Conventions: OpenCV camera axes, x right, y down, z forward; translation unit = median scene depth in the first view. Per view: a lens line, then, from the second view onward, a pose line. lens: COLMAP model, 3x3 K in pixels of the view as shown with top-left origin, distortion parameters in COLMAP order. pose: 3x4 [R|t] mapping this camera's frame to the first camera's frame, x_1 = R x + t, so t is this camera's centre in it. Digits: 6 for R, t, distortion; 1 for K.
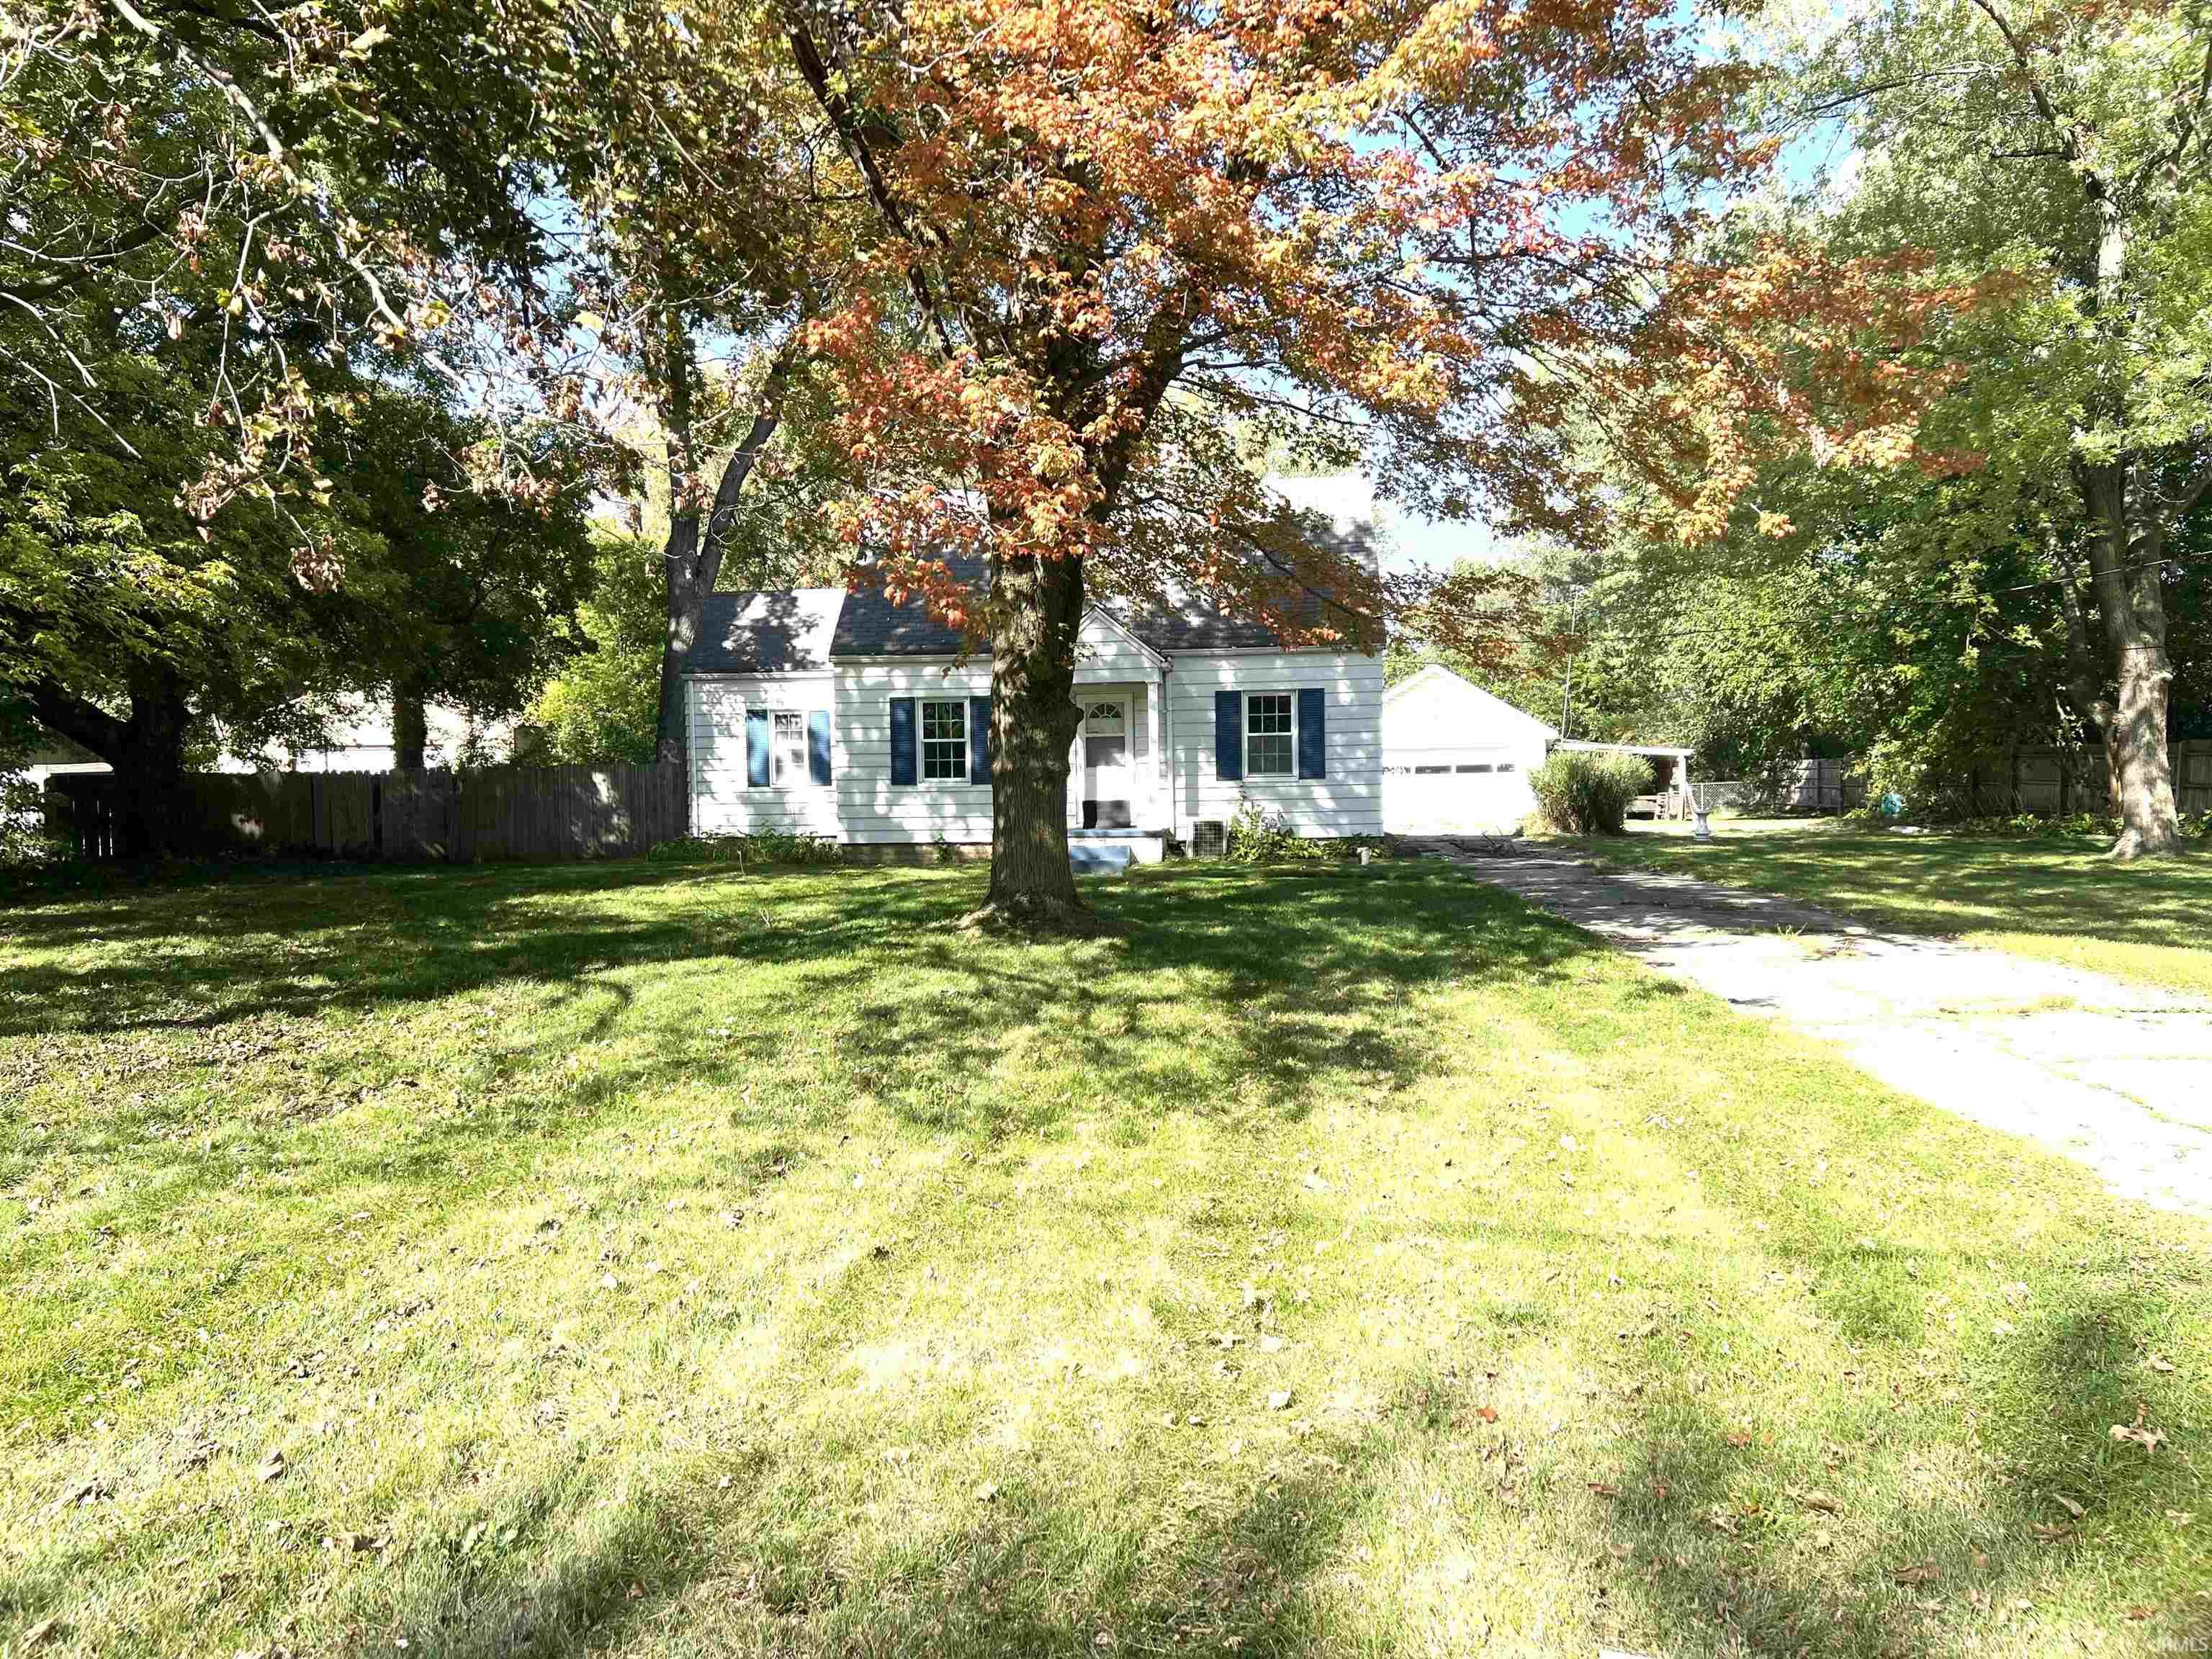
lens RADIAL K [[1679.5, 0, 1106.0], [0, 1679.5, 829.5], [0, 0, 1]] dist [0.086029, -0.079333]
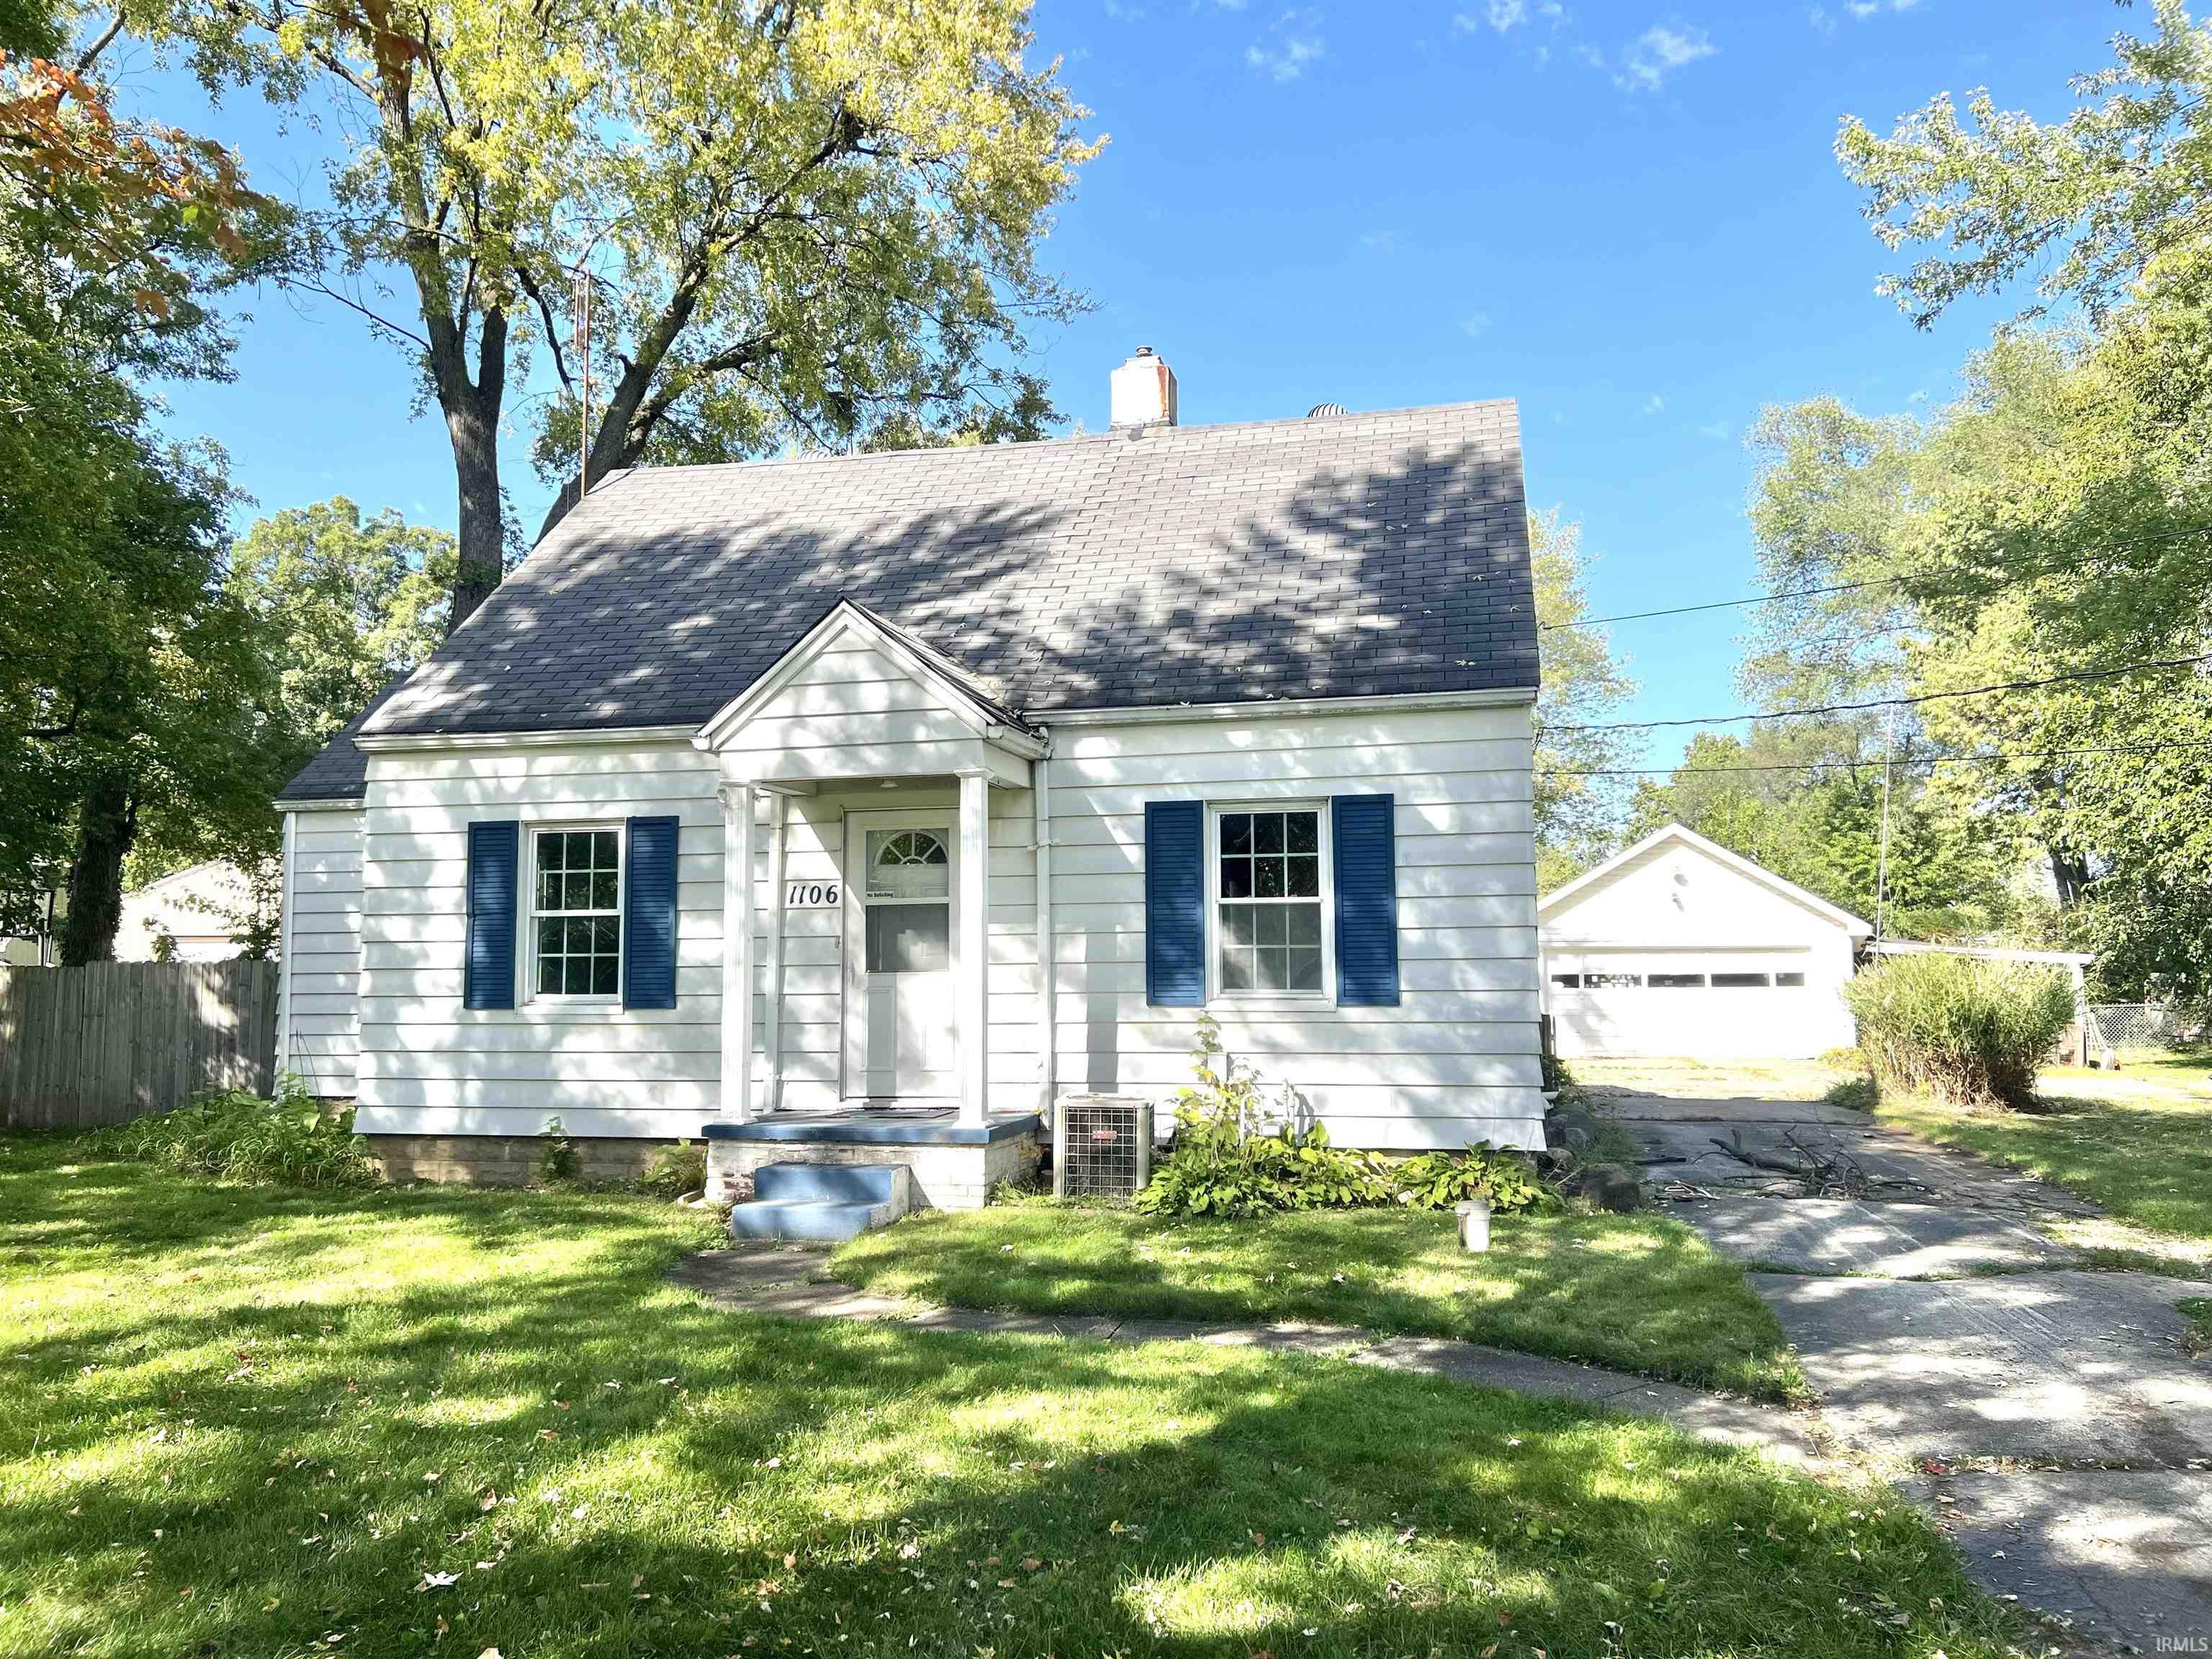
lens RADIAL K [[1679.5, 0, 1106.0], [0, 1679.5, 829.5], [0, 0, 1]] dist [0.086029, -0.079333]
pose [[0.991040, -0.004048, -0.133503, 0.111622], [-0.012012, 0.992789, -0.119275, -0.021835], [0.133023, 0.119810, 0.983845, 0.551829]]
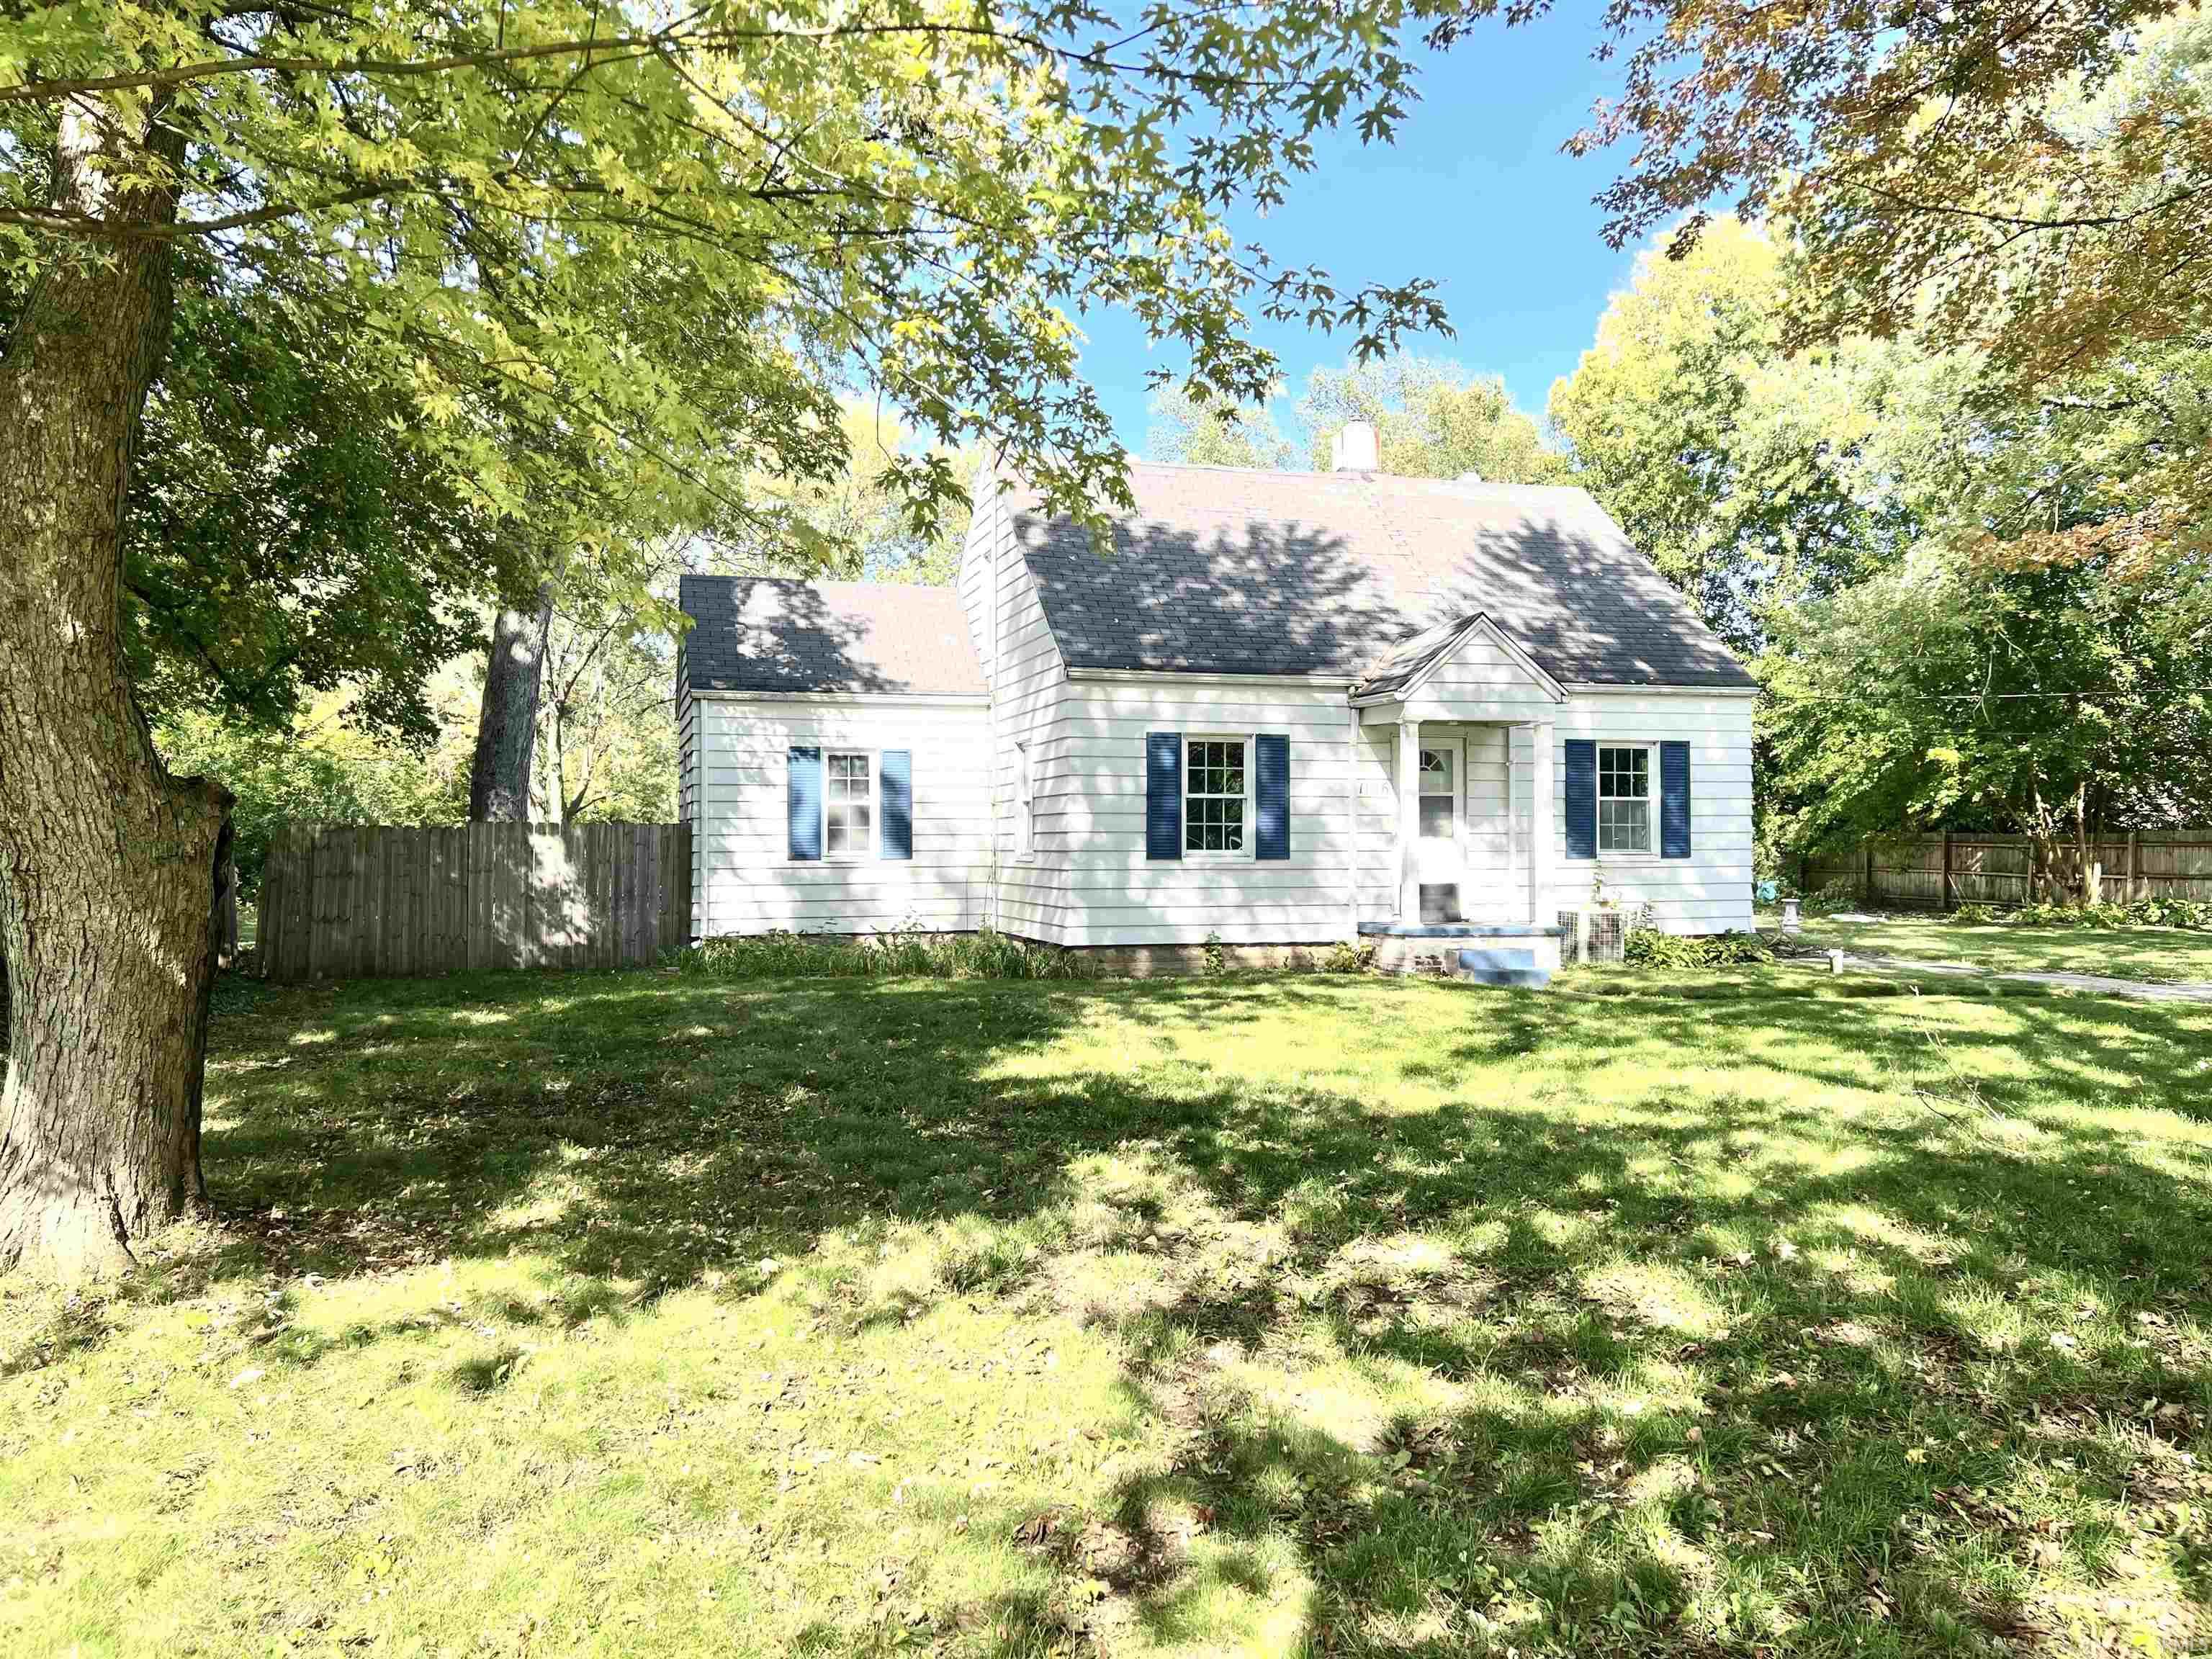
lens RADIAL K [[1679.5, 0, 1106.0], [0, 1679.5, 829.5], [0, 0, 1]] dist [0.086029, -0.079333]
pose [[0.927182, 0.017849, 0.374185, -0.399090], [-0.000353, 0.998905, -0.046773, -0.006600], [-0.374610, 0.043235, 0.926174, 0.371678]]
